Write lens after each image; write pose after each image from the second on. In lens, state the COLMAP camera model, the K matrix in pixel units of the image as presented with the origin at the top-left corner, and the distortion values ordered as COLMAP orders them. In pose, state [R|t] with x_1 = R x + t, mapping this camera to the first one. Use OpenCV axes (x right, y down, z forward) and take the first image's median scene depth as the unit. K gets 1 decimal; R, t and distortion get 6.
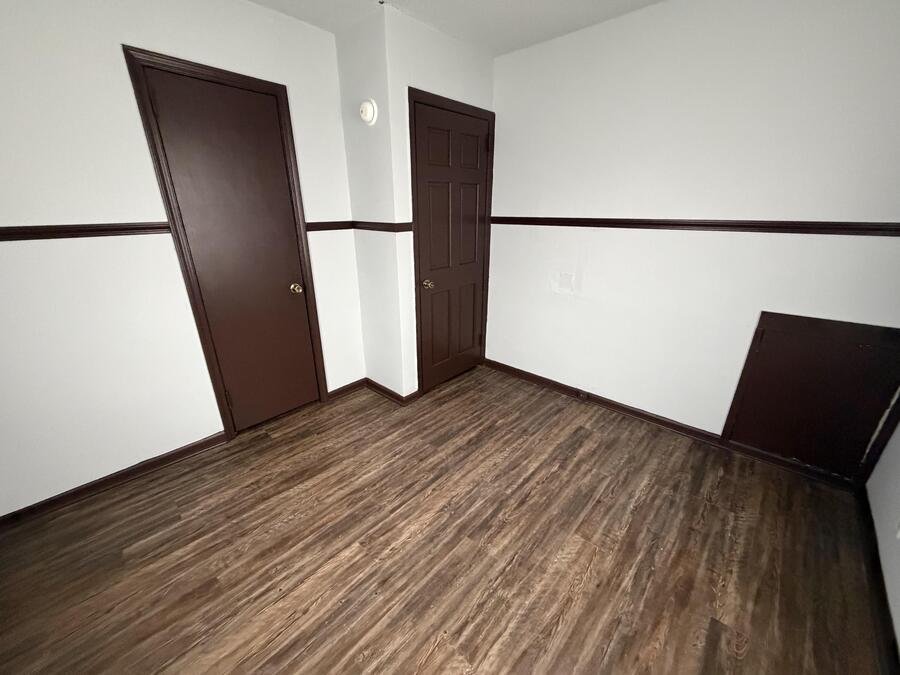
lens RADIAL K [[350.6, 0, 448.3], [0, 350.6, 343.1], [0, 0, 1]] dist [-0.010503, -0.000380]
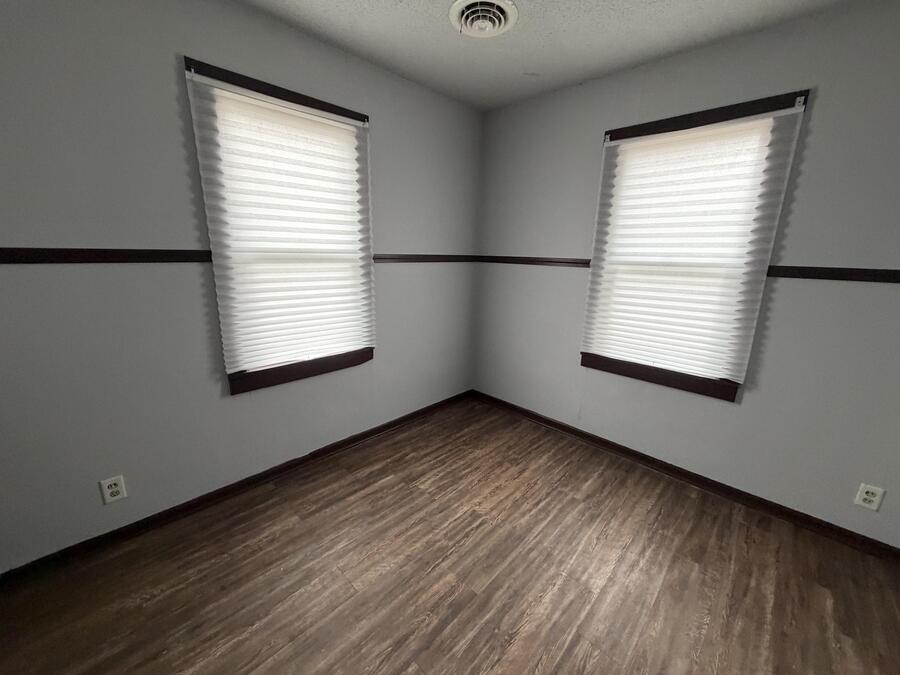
lens RADIAL K [[350.6, 0, 441.5], [0, 350.6, 339.0], [0, 0, 1]] dist [-0.010503, -0.000380]
pose [[-0.998989, -0.029943, 0.033537, 0.151206], [-0.004741, 0.811946, 0.583713, -0.567440], [-0.044708, 0.582964, -0.811267, 1.504549]]
